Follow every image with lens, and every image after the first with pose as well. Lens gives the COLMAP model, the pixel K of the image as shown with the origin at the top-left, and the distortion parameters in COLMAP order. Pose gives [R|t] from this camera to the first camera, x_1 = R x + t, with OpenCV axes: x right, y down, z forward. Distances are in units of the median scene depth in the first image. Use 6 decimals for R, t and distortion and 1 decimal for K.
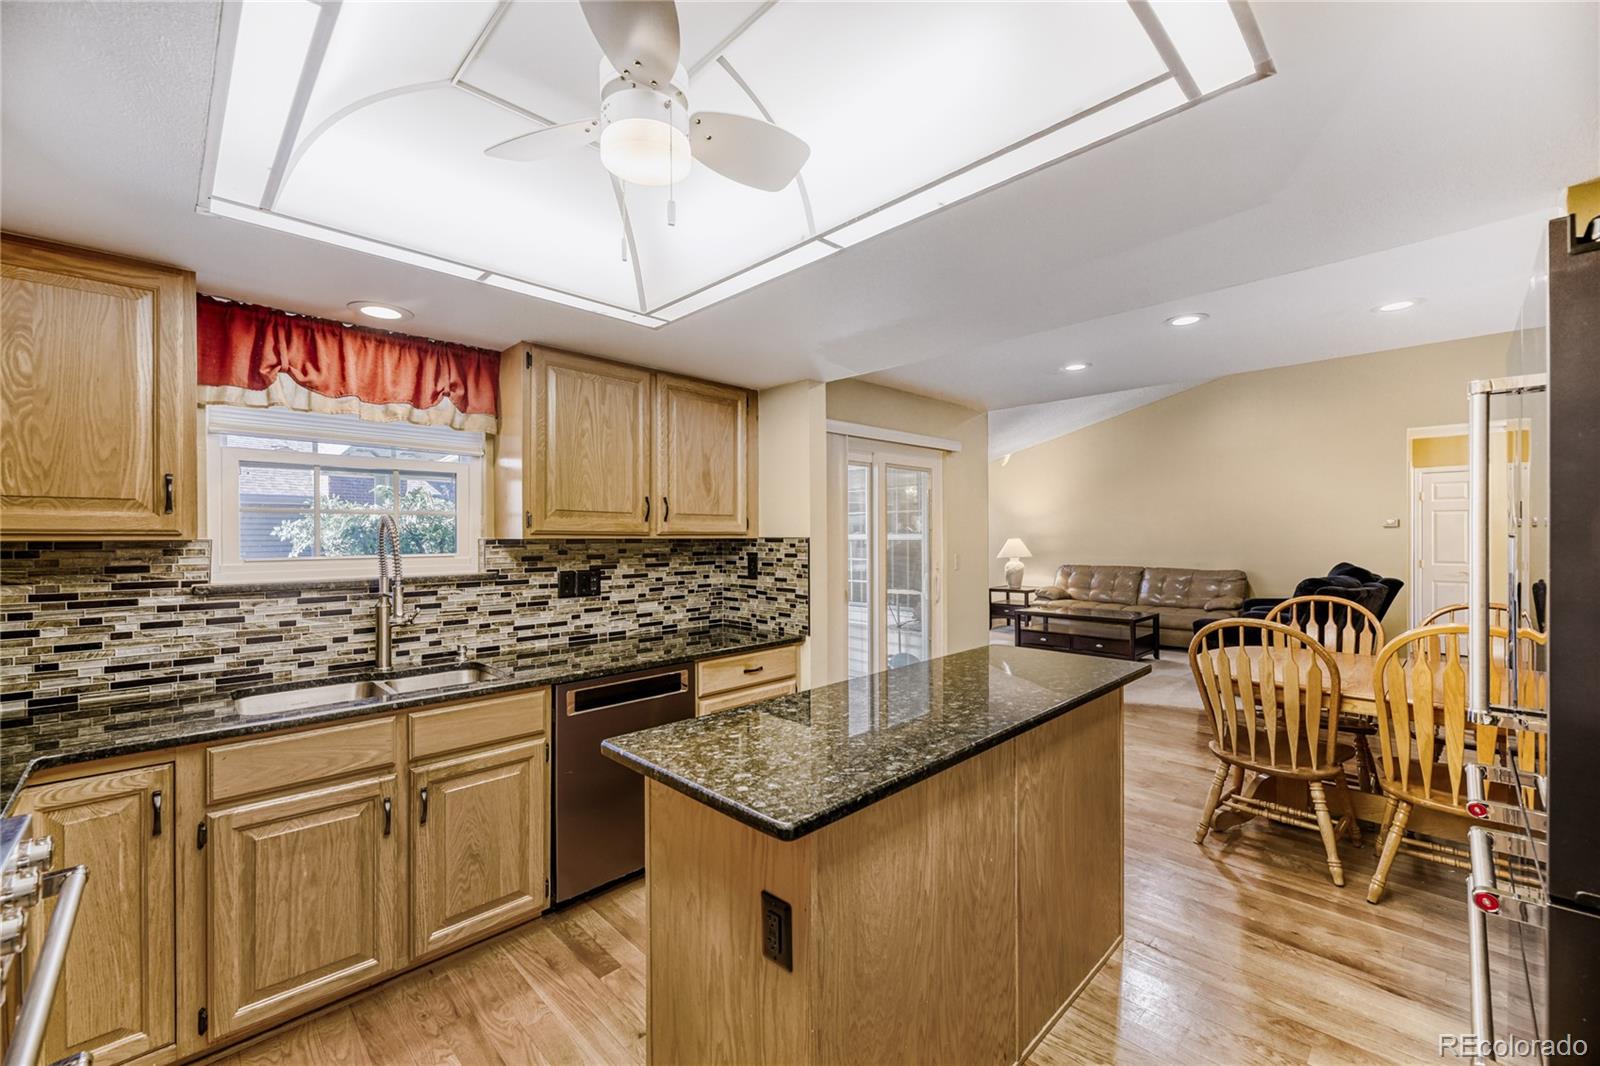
lens RADIAL K [[645.1, 0, 801.3], [0, 645.1, 538.6], [0, 0, 1]] dist [-0.000273, -0.000912]
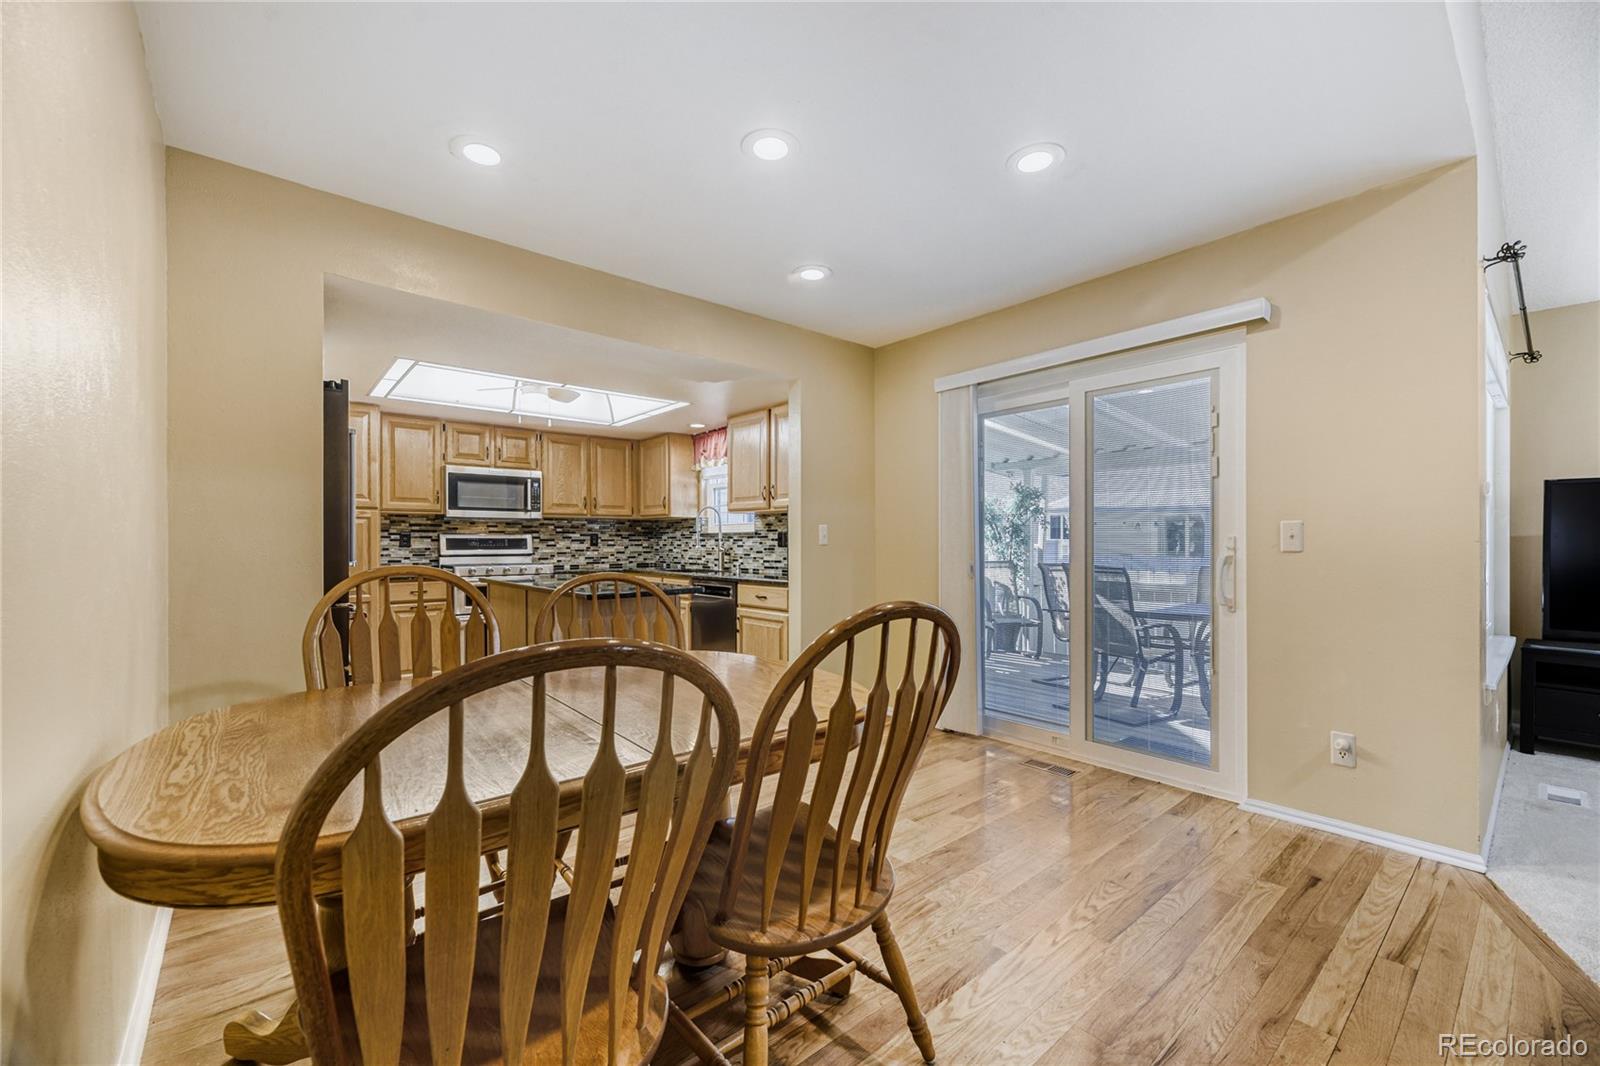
lens RADIAL K [[645.1, 0, 774.2], [0, 645.1, 542.8], [0, 0, 1]] dist [-0.000273, -0.000912]
pose [[-0.104072, 0.006771, -0.994547, 1.433544], [-0.003598, 0.999968, 0.007184, 0.070917], [0.994563, 0.004326, -0.104044, 1.220981]]
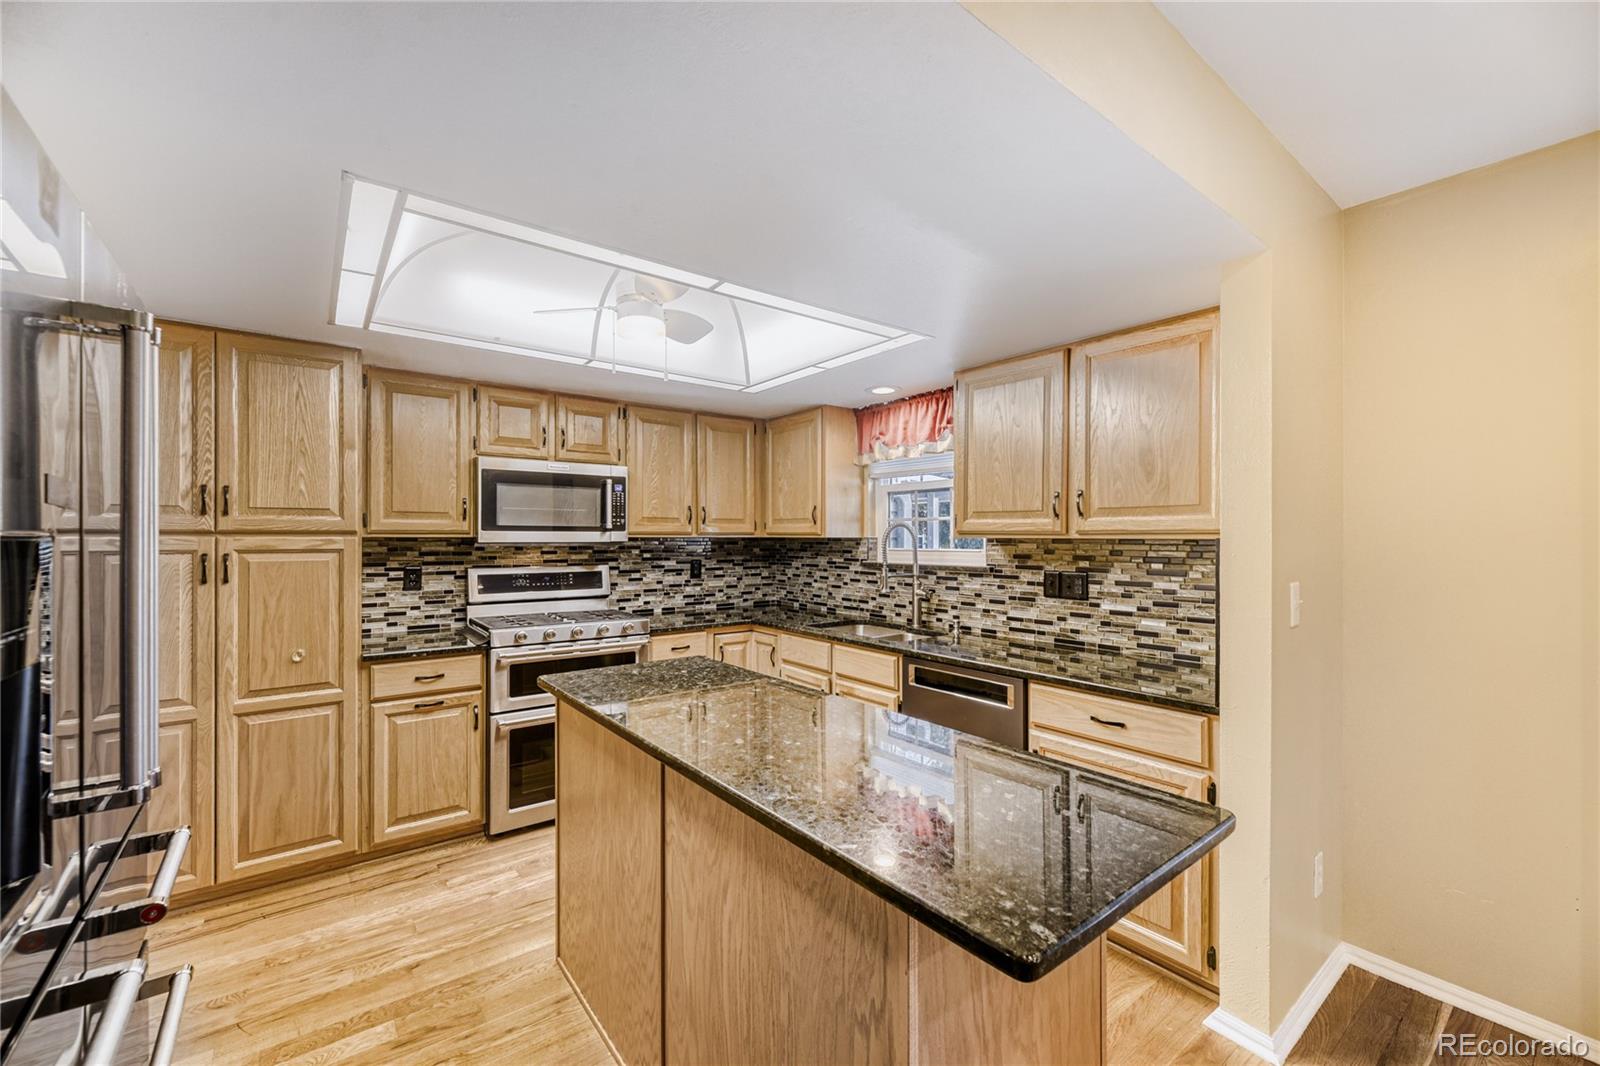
lens RADIAL K [[645.1, 0, 778.9], [0, 645.1, 537.2], [0, 0, 1]] dist [-0.000273, -0.000912]
pose [[-0.144447, 0.003284, -0.989507, 0.711946], [-0.005216, 0.999978, 0.004080, -0.003280], [0.989499, 0.005751, -0.144426, 0.763758]]
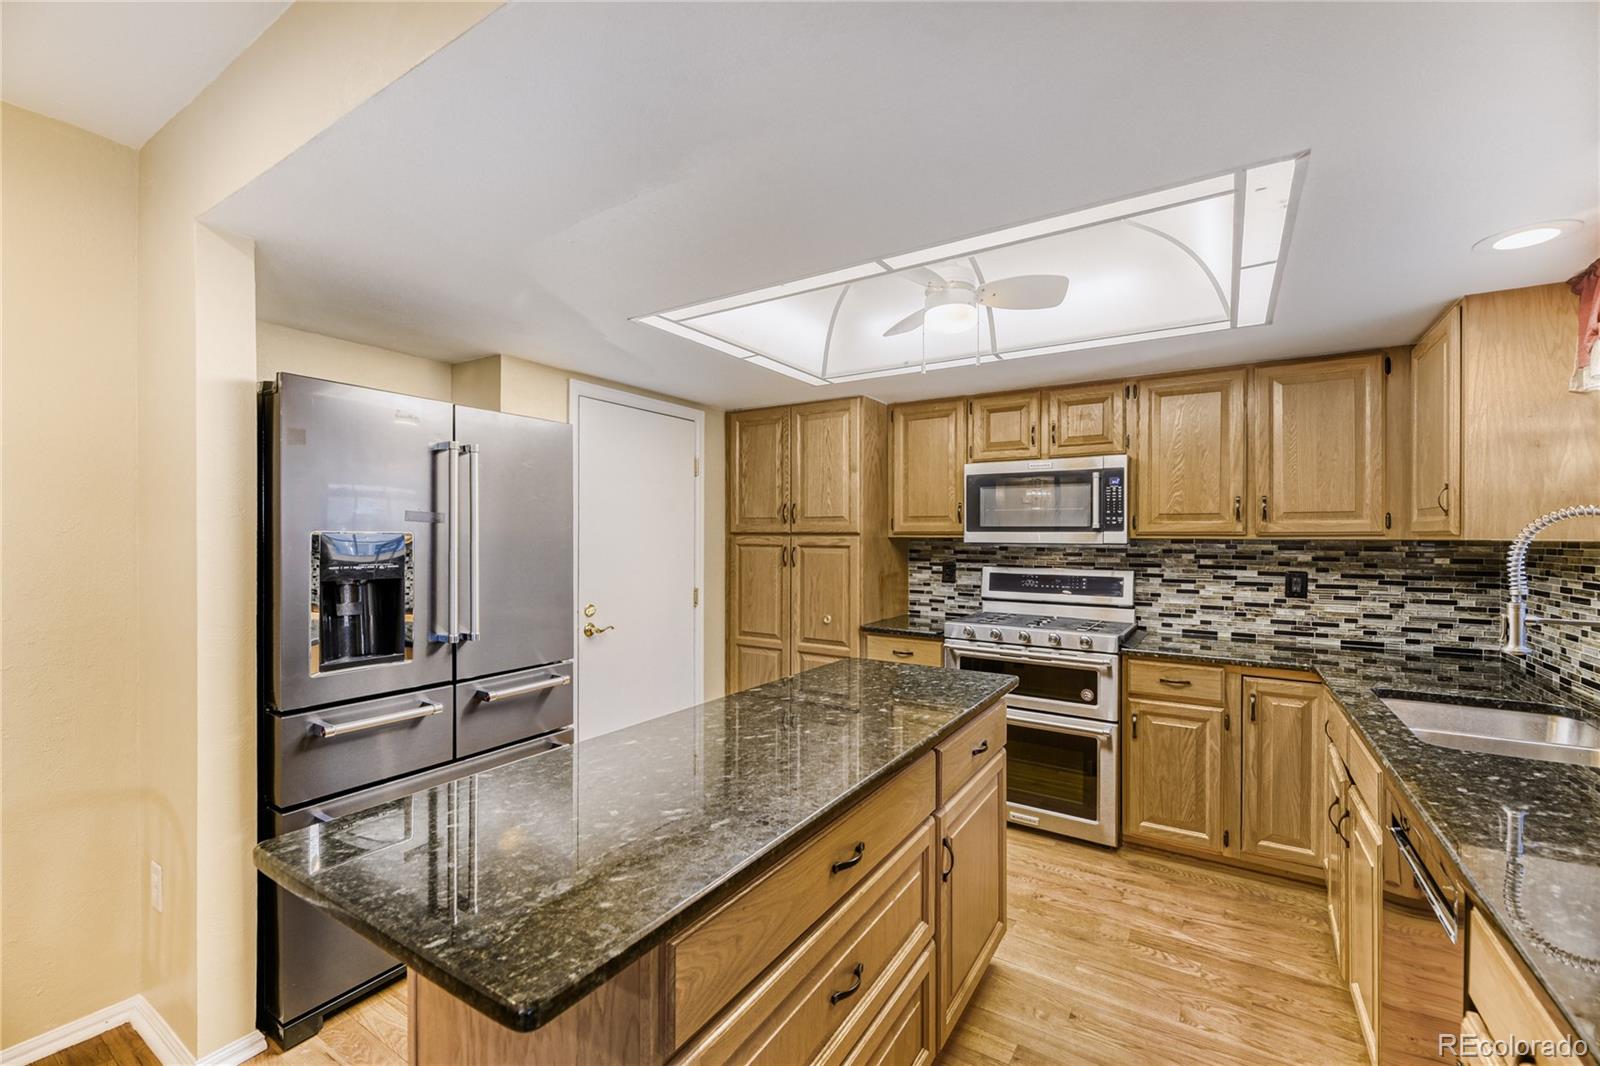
lens RADIAL K [[645.1, 0, 796.3], [0, 645.1, 540.0], [0, 0, 1]] dist [-0.000273, -0.000912]
pose [[-0.976523, -0.000264, -0.215412, 0.265760], [-0.002619, 0.999940, 0.010649, -0.003789], [0.215397, 0.010963, -0.976465, 1.212619]]
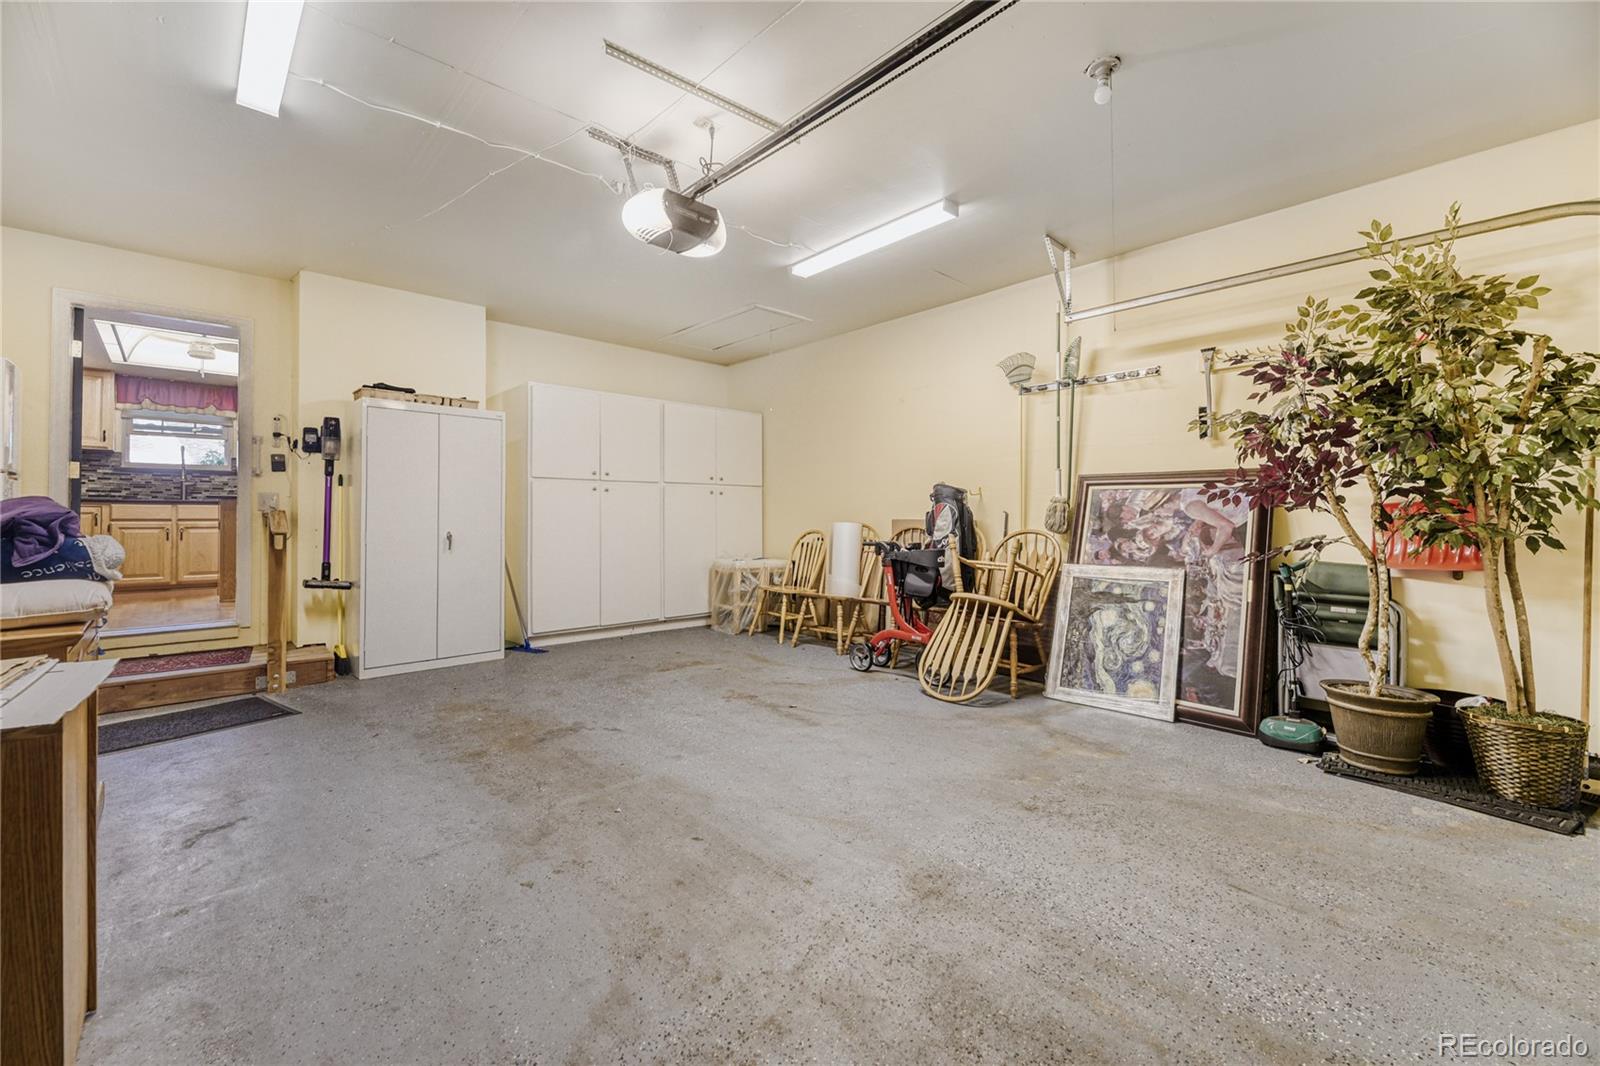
lens RADIAL K [[645.1, 0, 801.9], [0, 645.1, 522.6], [0, 0, 1]] dist [-0.000273, -0.000912]
pose [[0.999777, 0.010752, -0.018189, 1.834735], [-0.011010, 0.999839, -0.014173, 0.262491], [0.018034, 0.014370, 0.999734, -1.545047]]
